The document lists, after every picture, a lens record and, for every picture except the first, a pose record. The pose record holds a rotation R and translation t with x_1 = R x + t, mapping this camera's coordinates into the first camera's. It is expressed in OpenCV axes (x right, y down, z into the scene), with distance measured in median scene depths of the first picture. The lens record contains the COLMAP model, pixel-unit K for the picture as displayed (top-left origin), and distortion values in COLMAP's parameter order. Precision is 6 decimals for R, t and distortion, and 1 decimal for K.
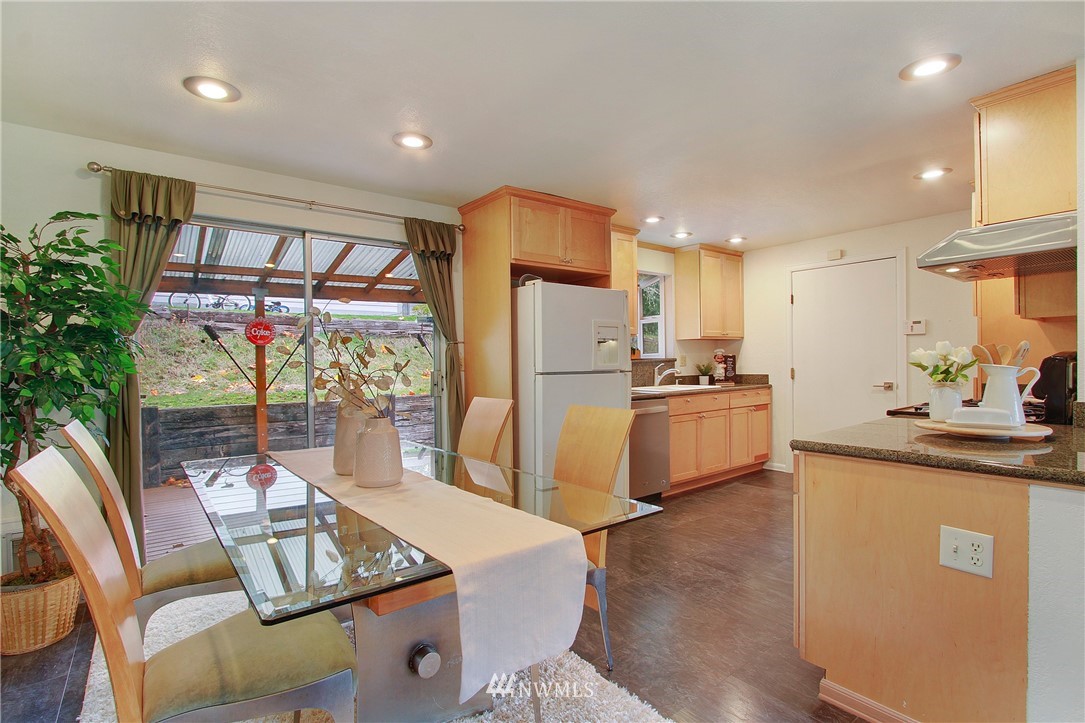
lens RADIAL K [[514.6, 0, 542.5], [0, 514.6, 362.9], [0, 0, 1]] dist [-0.011747, 0.000420]
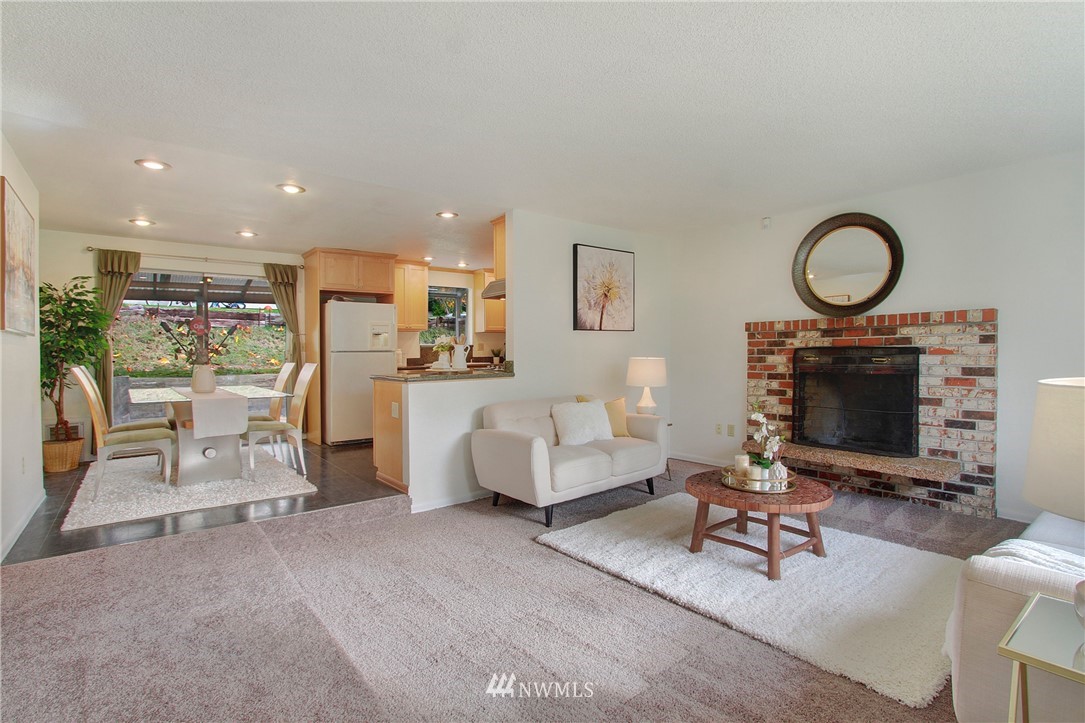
lens RADIAL K [[514.6, 0, 519.8], [0, 514.6, 351.2], [0, 0, 1]] dist [-0.011747, 0.000420]
pose [[0.999902, 0.003156, -0.013643, 0.940852], [-0.003213, 0.999986, -0.004195, 0.033297], [0.013630, 0.004239, 0.999898, -1.100415]]
